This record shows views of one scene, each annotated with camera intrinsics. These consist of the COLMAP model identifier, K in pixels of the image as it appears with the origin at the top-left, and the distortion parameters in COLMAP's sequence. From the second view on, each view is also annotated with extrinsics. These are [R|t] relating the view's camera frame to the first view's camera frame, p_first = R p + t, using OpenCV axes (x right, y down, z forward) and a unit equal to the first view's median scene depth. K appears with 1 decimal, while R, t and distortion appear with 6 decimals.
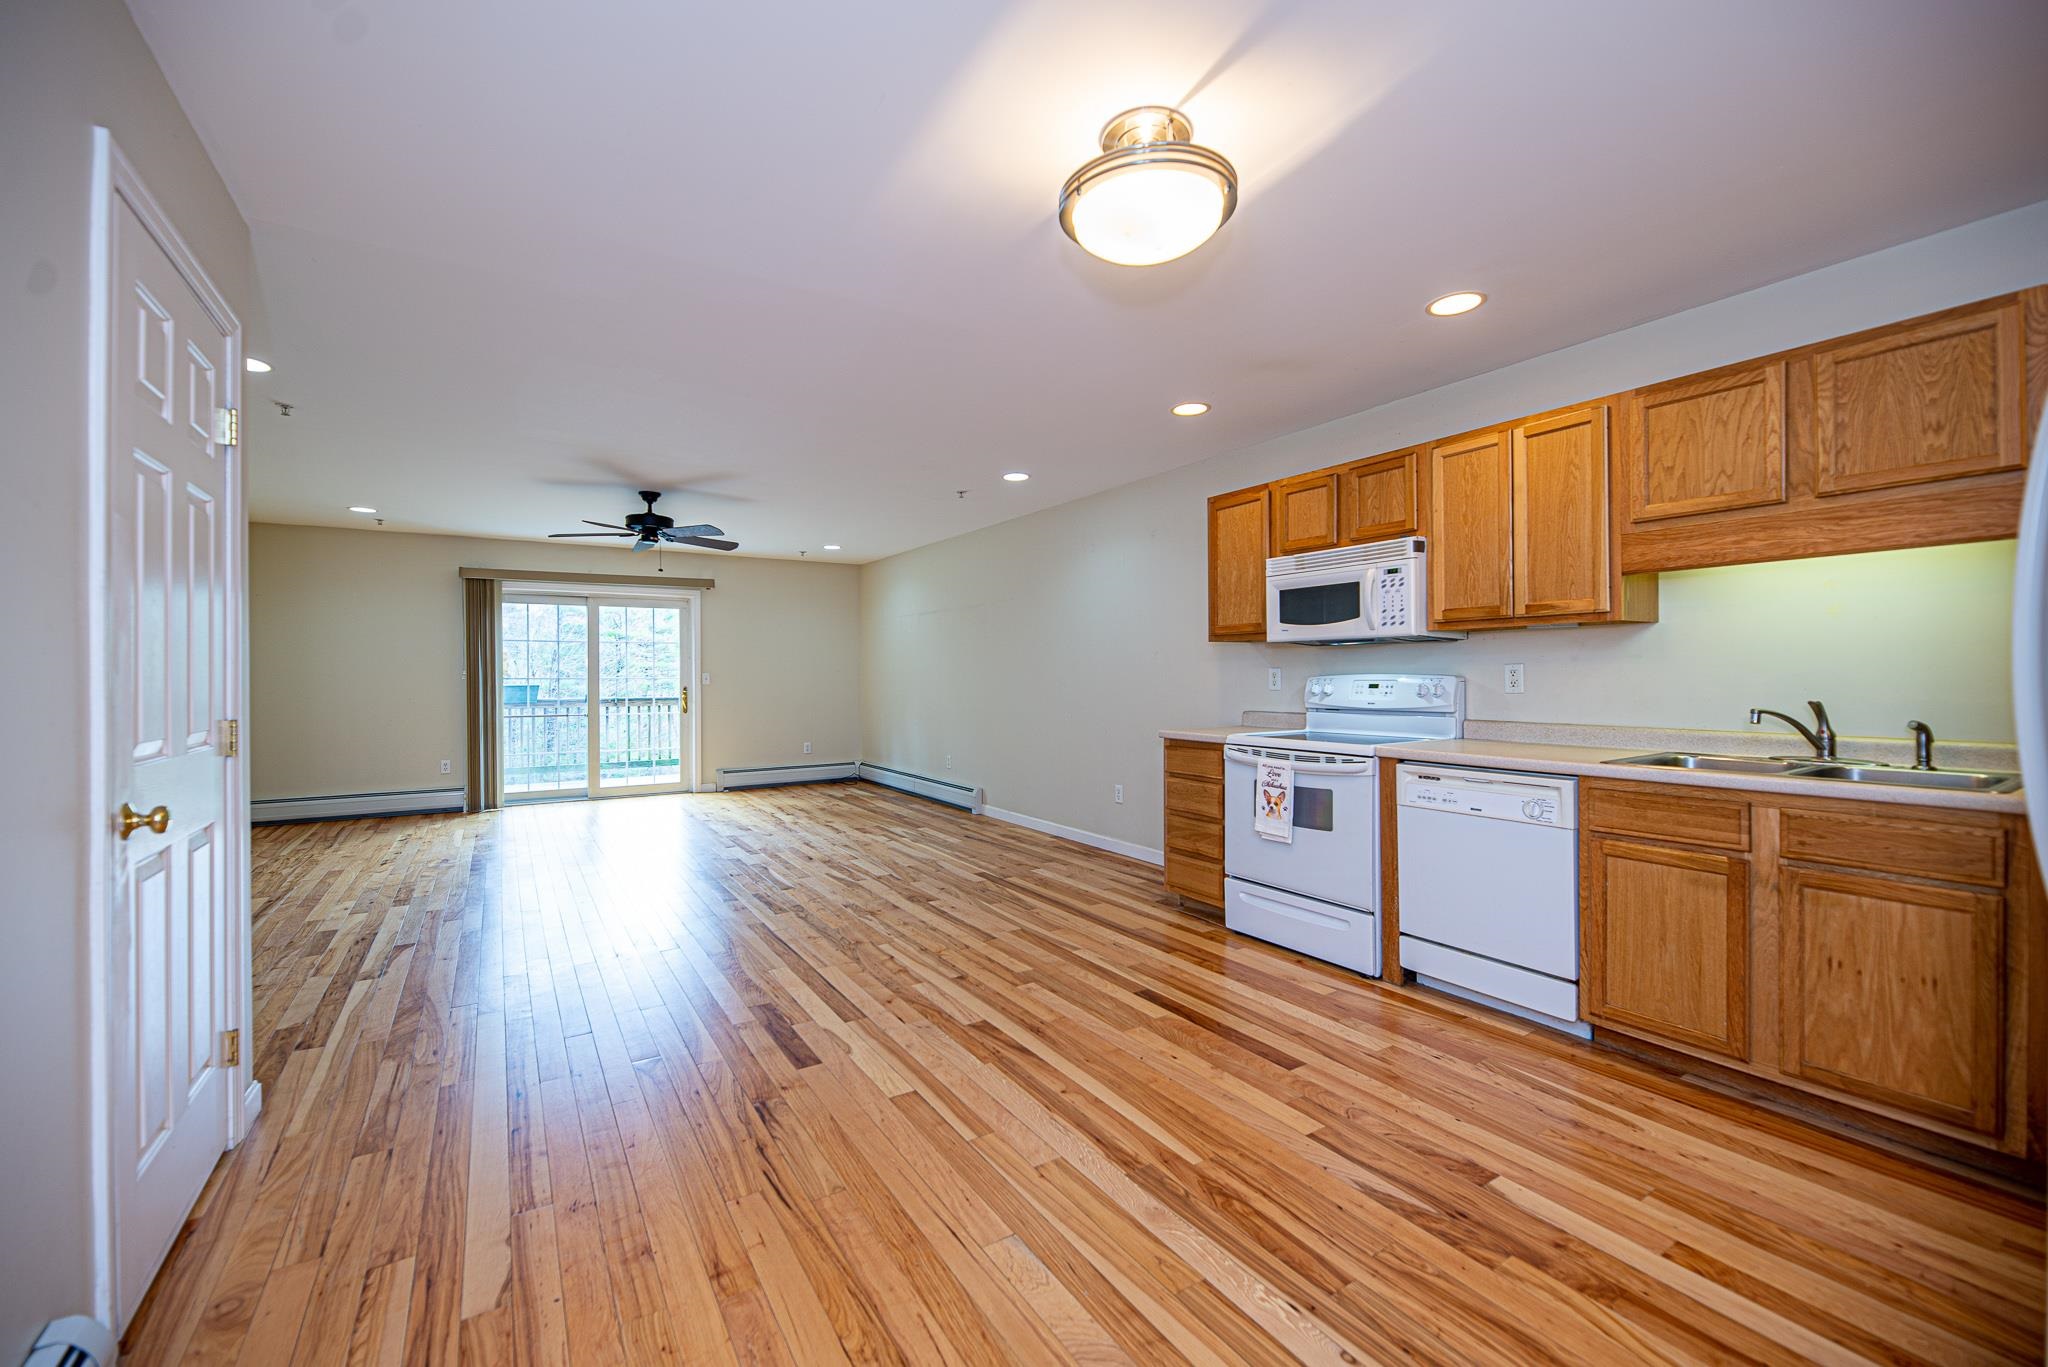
lens RADIAL K [[834.2, 0, 1038.0], [0, 834.2, 674.8], [0, 0, 1]] dist [-0.001847, -0.003015]
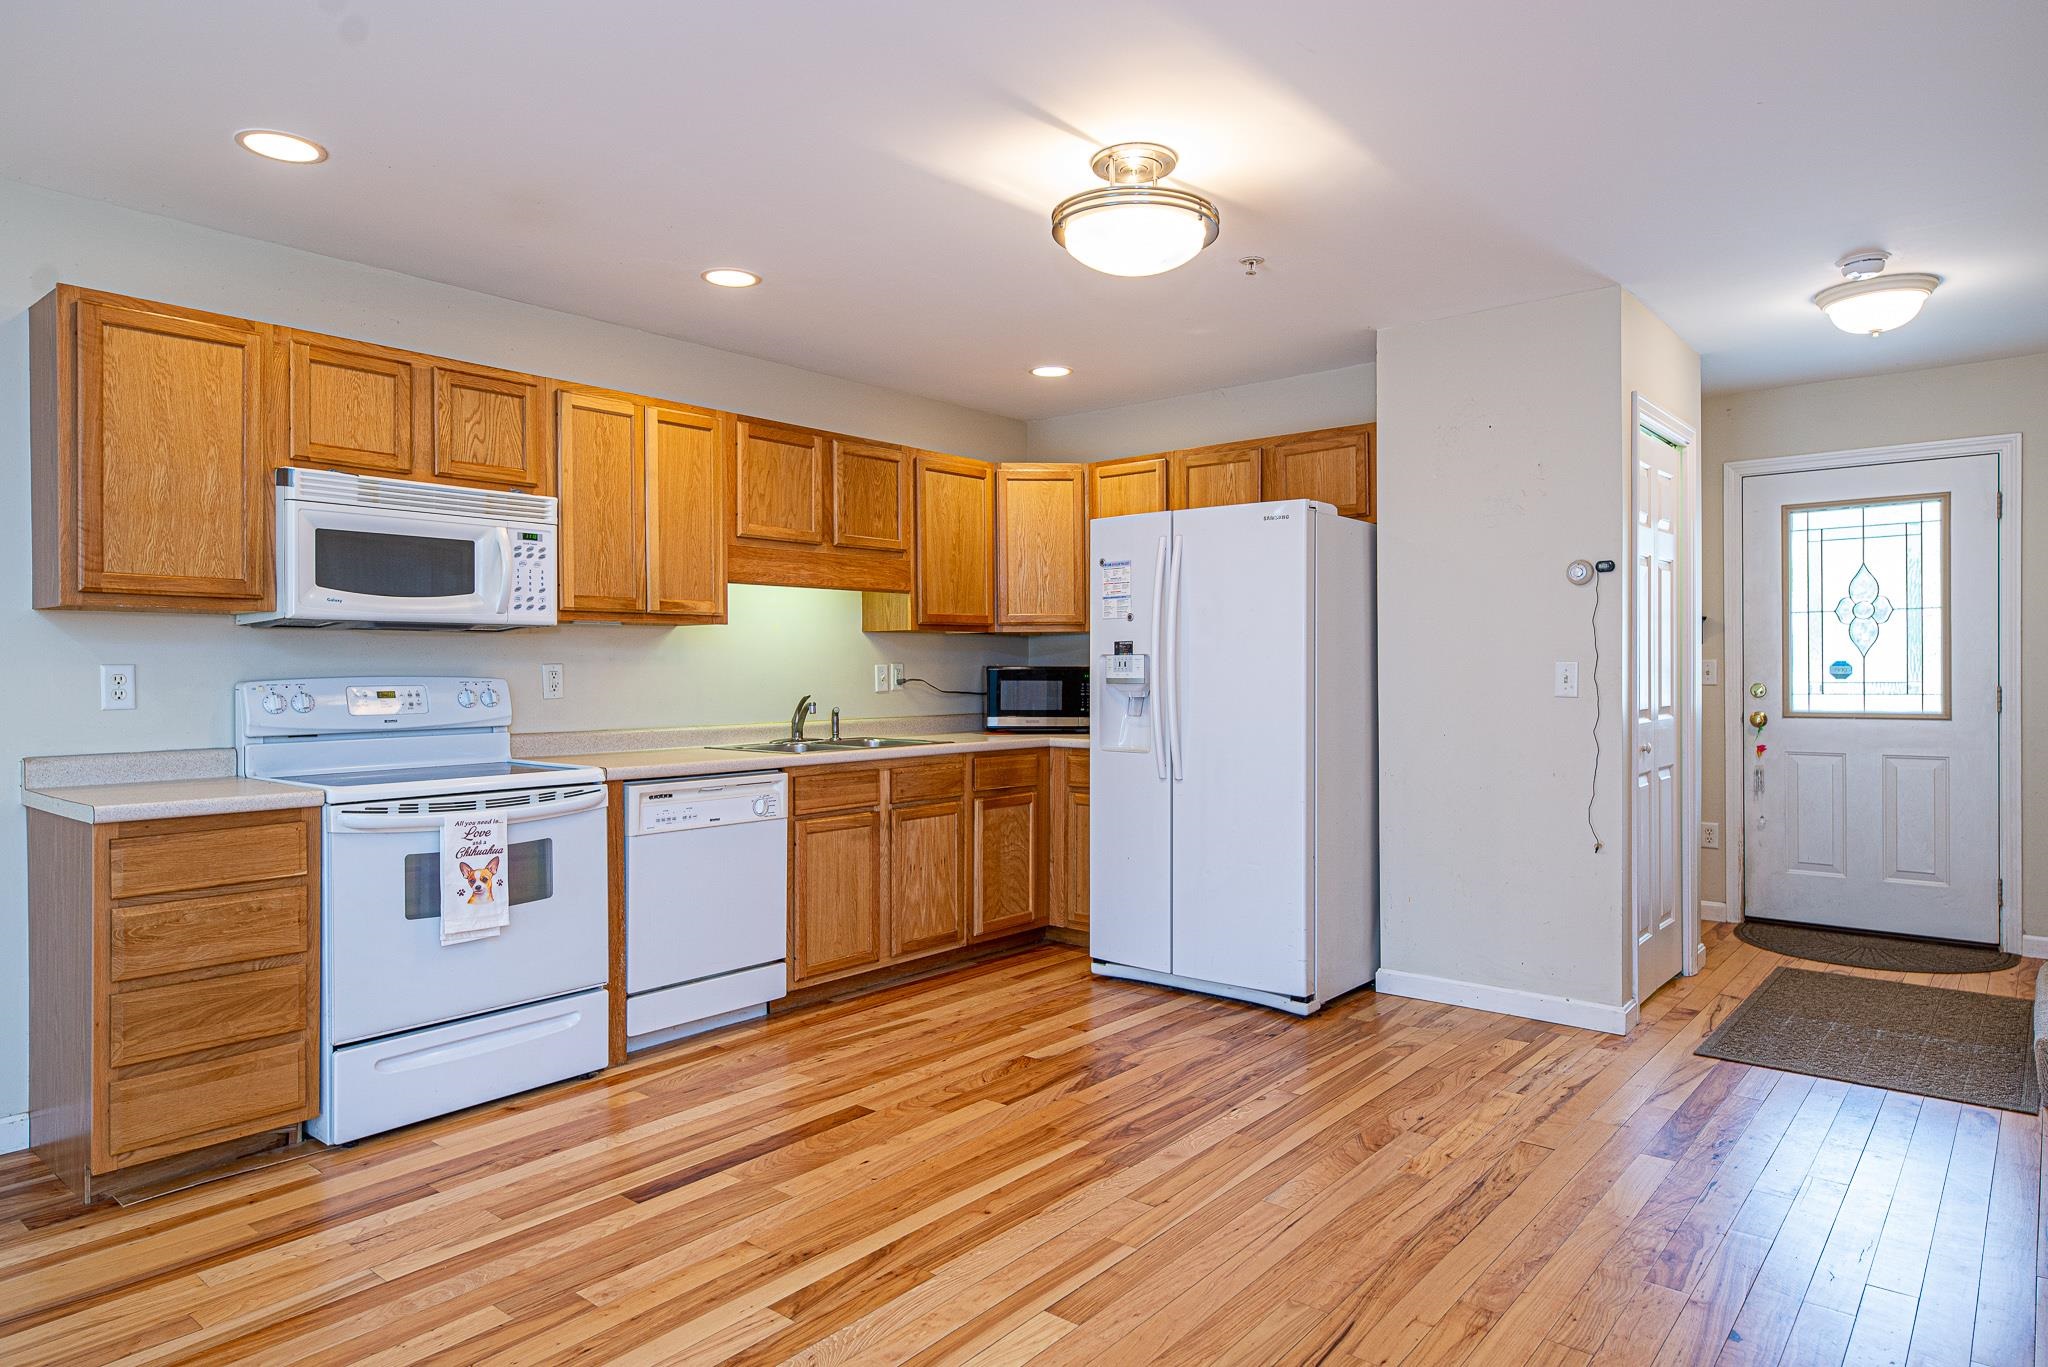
lens RADIAL K [[1215.2, 0, 999.5], [0, 1215.2, 678.4], [0, 0, 1]] dist [0.002068, 0.003358]
pose [[-0.285143, 0.000758, 0.958485, -0.929566], [0.006269, 0.999980, 0.001074, 0.004098], [-0.958465, 0.006315, -0.285142, 1.155684]]
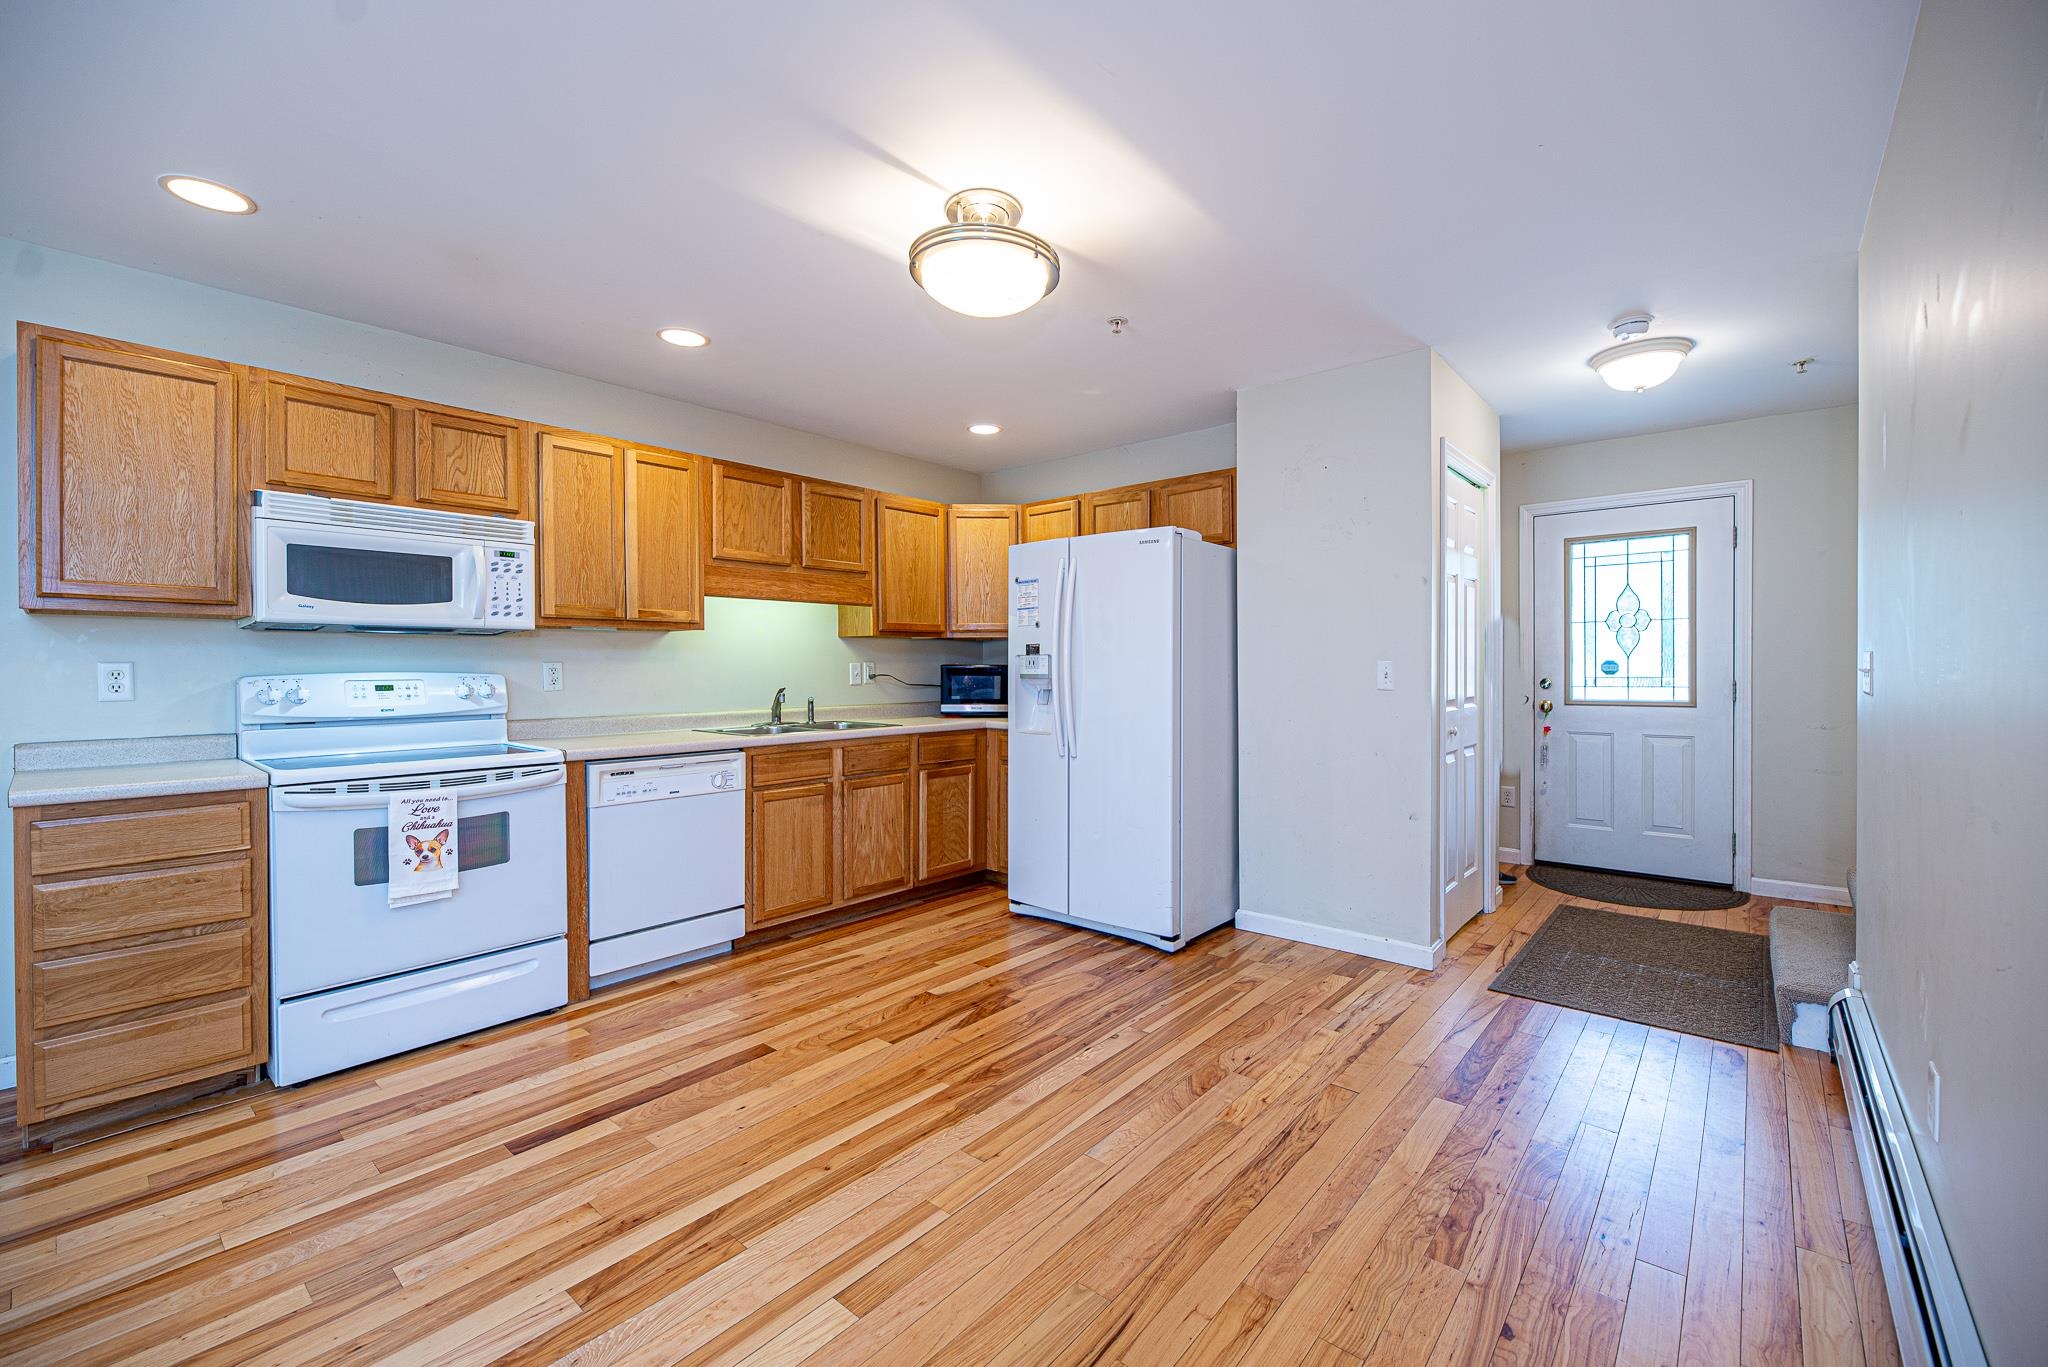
lens RADIAL K [[834.2, 0, 1032.4], [0, 834.2, 677.4], [0, 0, 1]] dist [-0.001847, -0.003015]
pose [[-0.286727, -0.003812, 0.958005, -0.730019], [0.005820, 0.999967, 0.005721, 0.004185], [-0.957995, 0.007216, -0.286696, 0.918302]]
